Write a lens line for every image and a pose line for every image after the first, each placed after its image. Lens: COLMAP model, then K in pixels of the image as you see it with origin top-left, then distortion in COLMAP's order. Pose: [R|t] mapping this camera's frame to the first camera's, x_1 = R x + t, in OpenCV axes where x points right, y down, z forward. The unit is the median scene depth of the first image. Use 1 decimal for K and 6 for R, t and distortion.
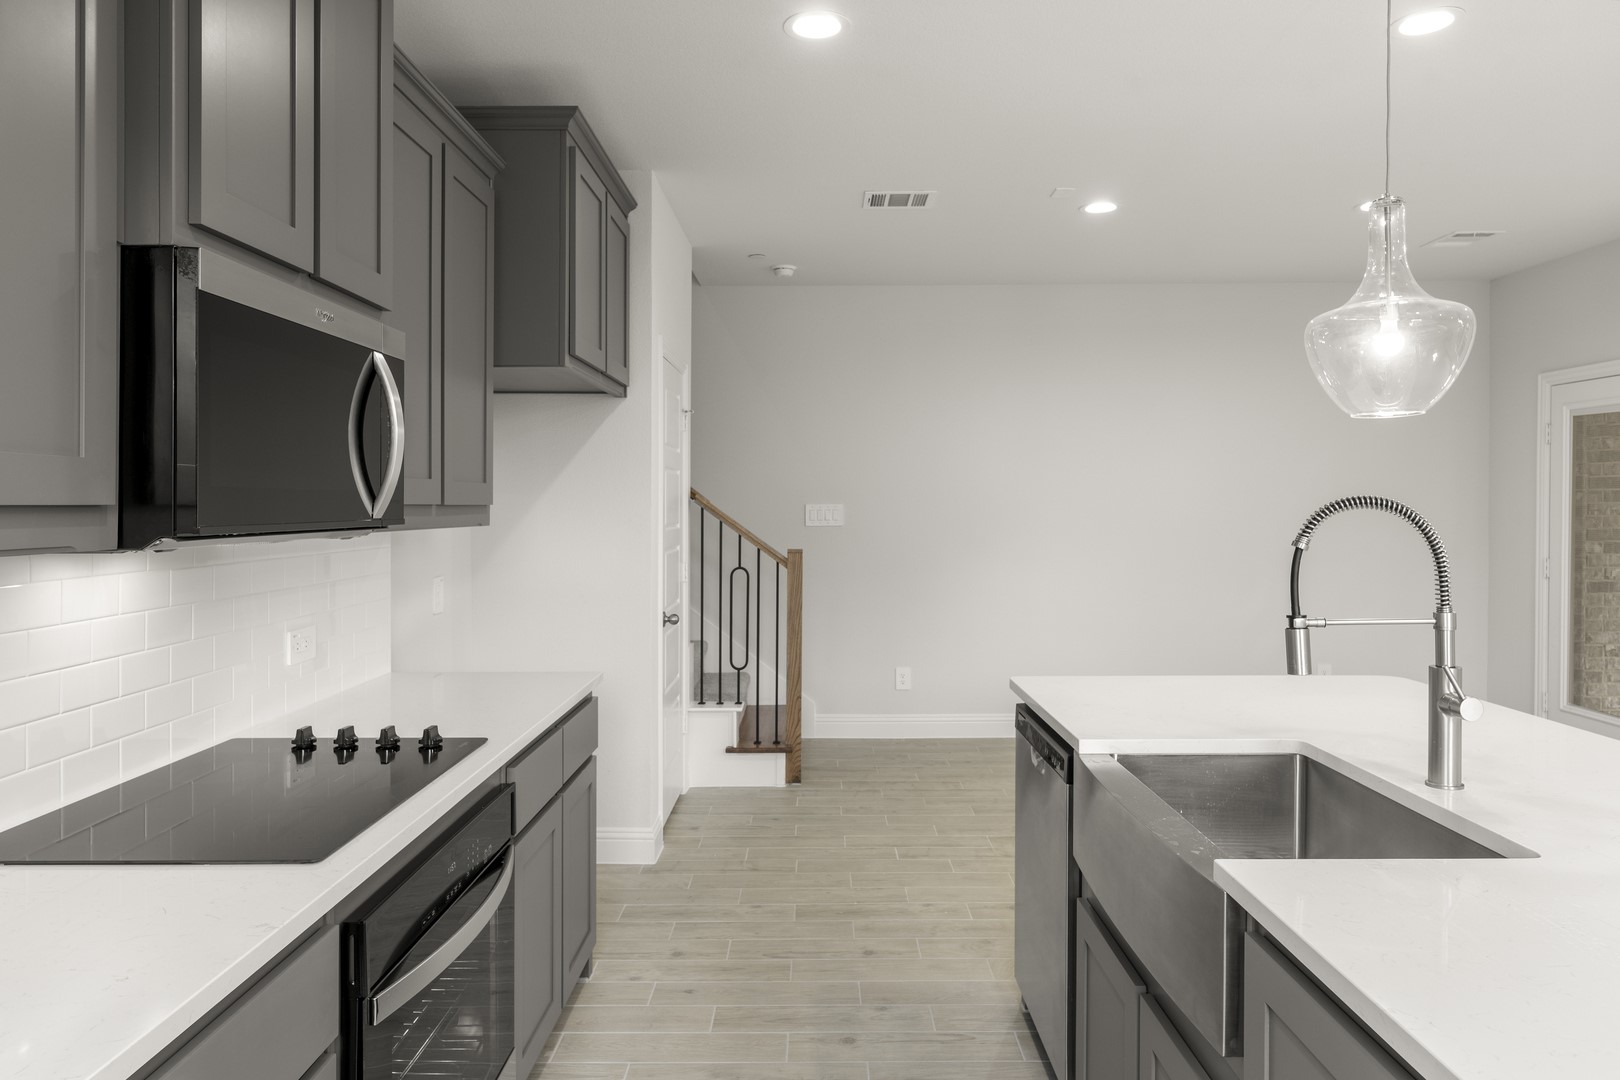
lens RADIAL K [[1057.0, 0, 804.0], [0, 1057.0, 527.4], [0, 0, 1]] dist [0.001497, 0.000976]
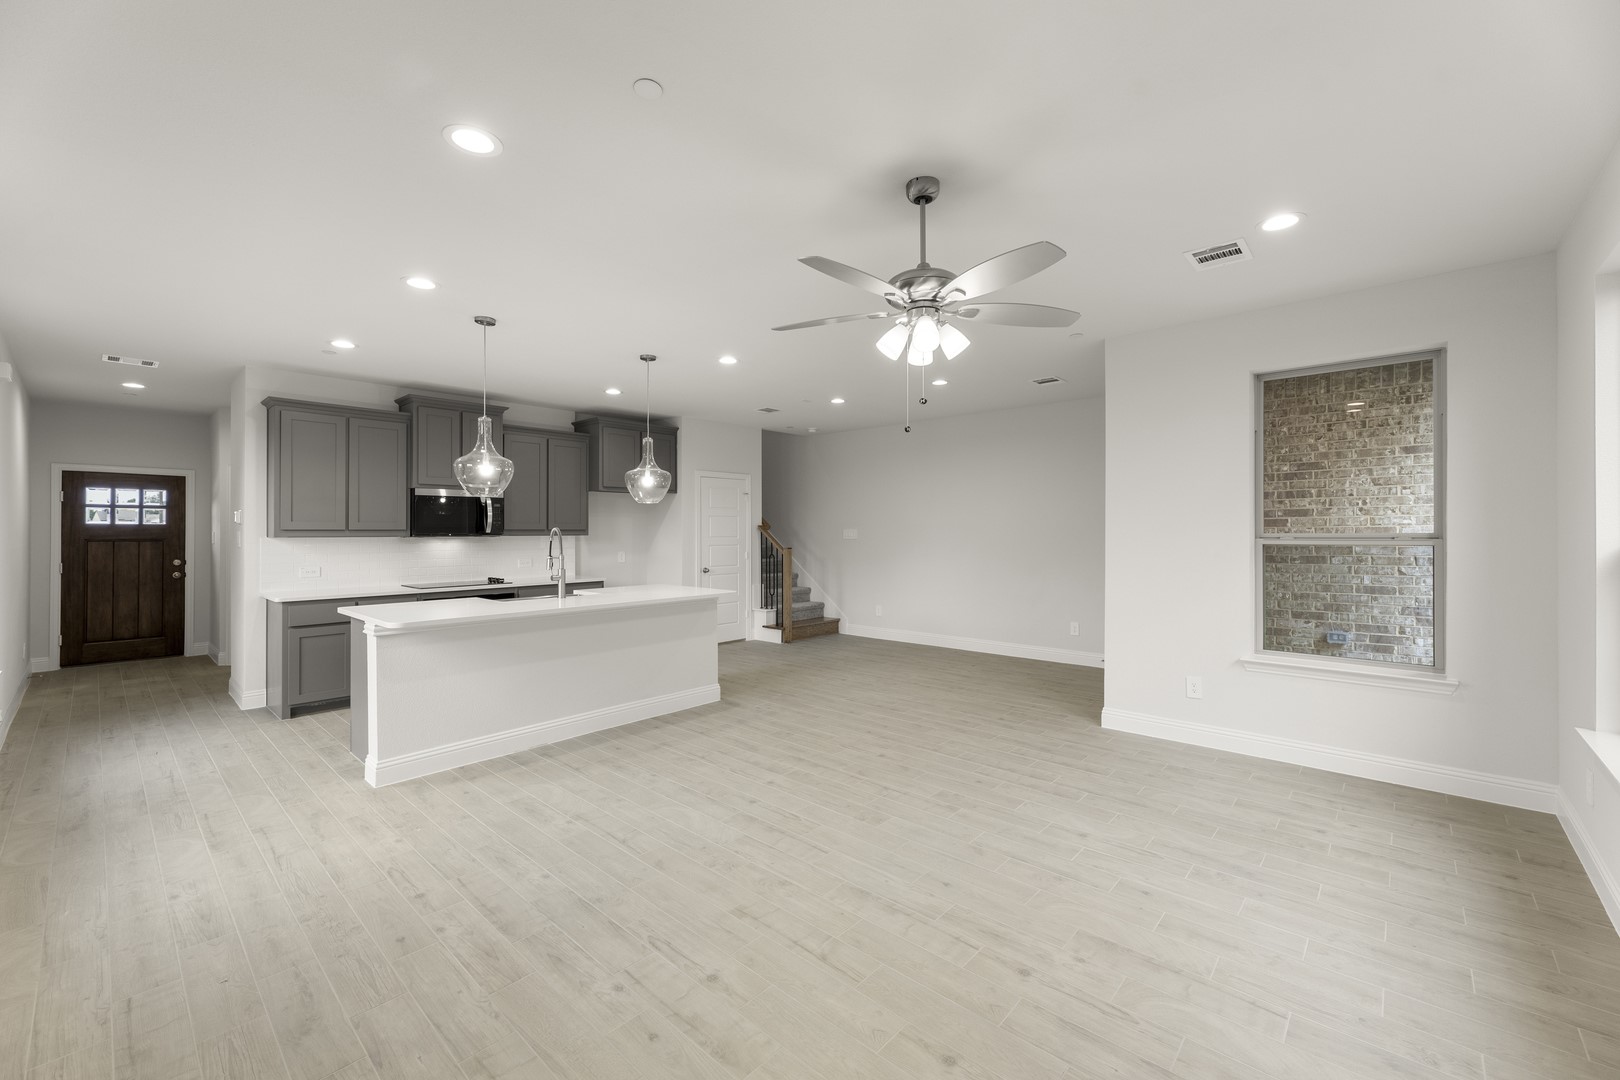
lens RADIAL K [[646.1, 0, 819.9], [0, 646.1, 549.9], [0, 0, 1]] dist [0.001267, 0.000725]
pose [[0.740844, 0.018377, -0.671426, 1.068249], [-0.012873, 0.999831, 0.013162, 0.005345], [0.671554, -0.001108, 0.740955, -0.056210]]
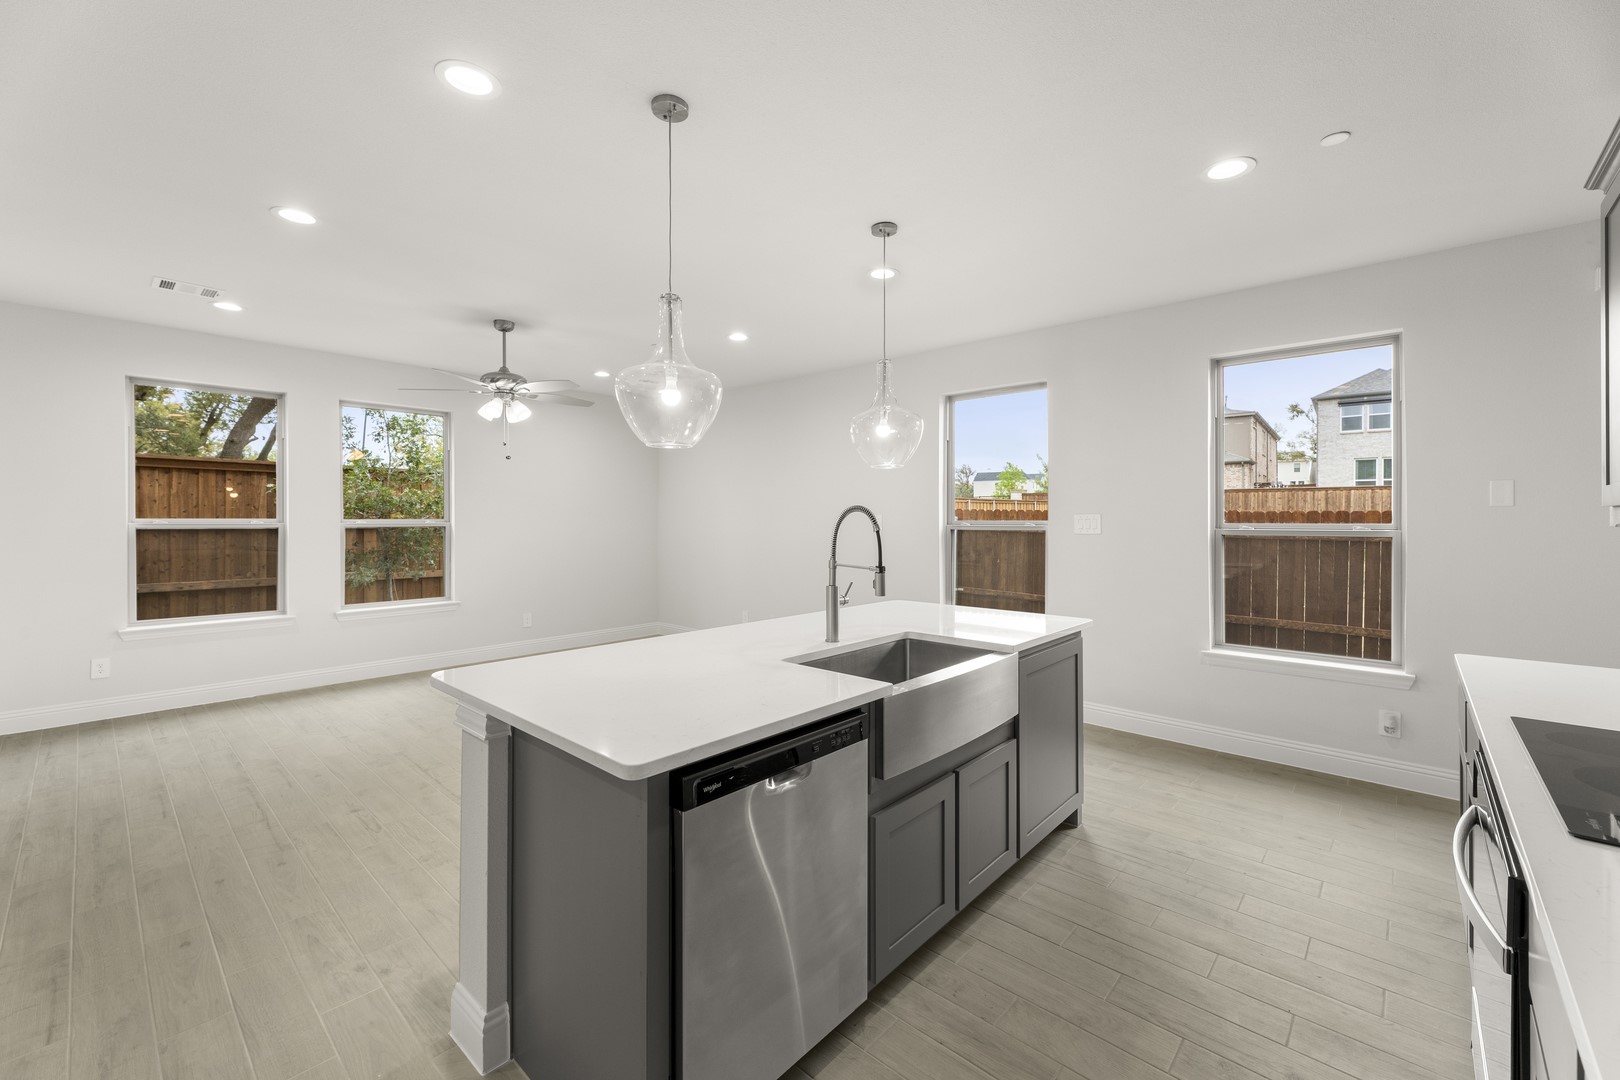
lens RADIAL K [[646.1, 0, 829.3], [0, 646.1, 512.4], [0, 0, 1]] dist [0.001267, 0.000725]
pose [[-0.753819, 0.009388, 0.657015, -0.087345], [0.014439, 0.999893, 0.002279, -0.006353], [-0.656923, 0.011204, -0.753874, 0.710442]]
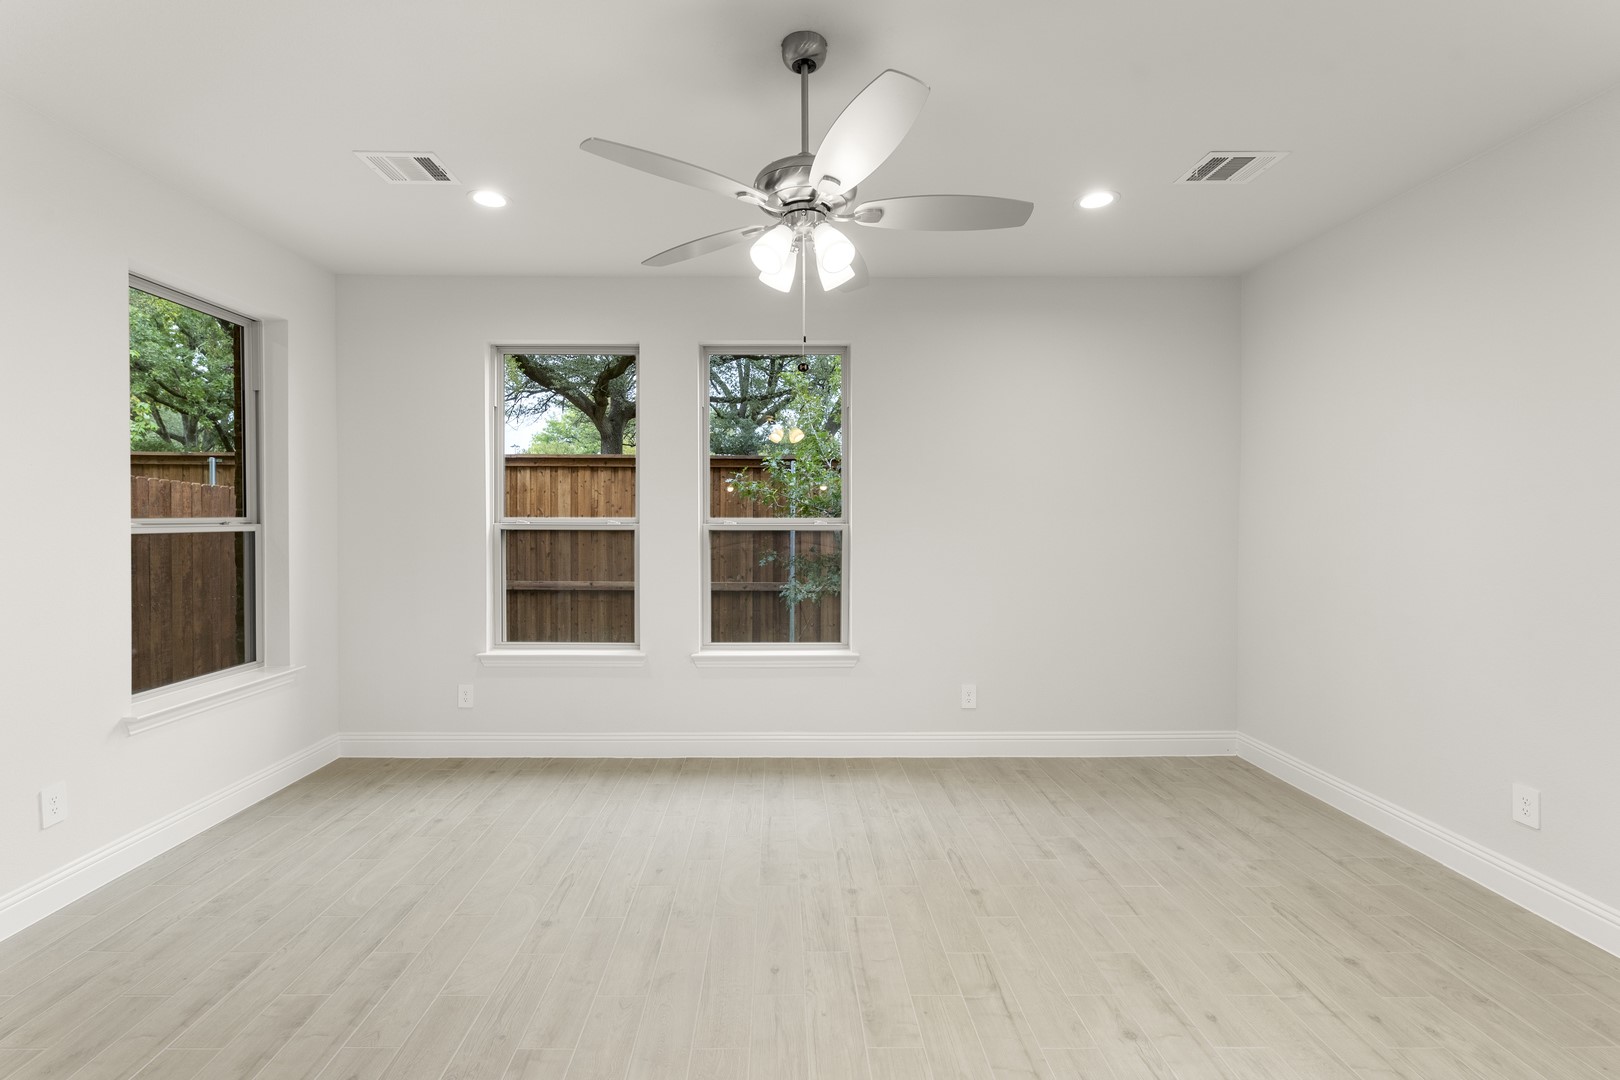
lens RADIAL K [[699.9, 0, 783.0], [0, 699.9, 527.3], [0, 0, 1]] dist [0.000431, 0.000335]
pose [[-0.004733, -0.008543, 0.999952, 0.418399], [0.019868, 0.999765, 0.008635, 0.001414], [-0.999791, 0.019908, -0.004563, 0.355928]]
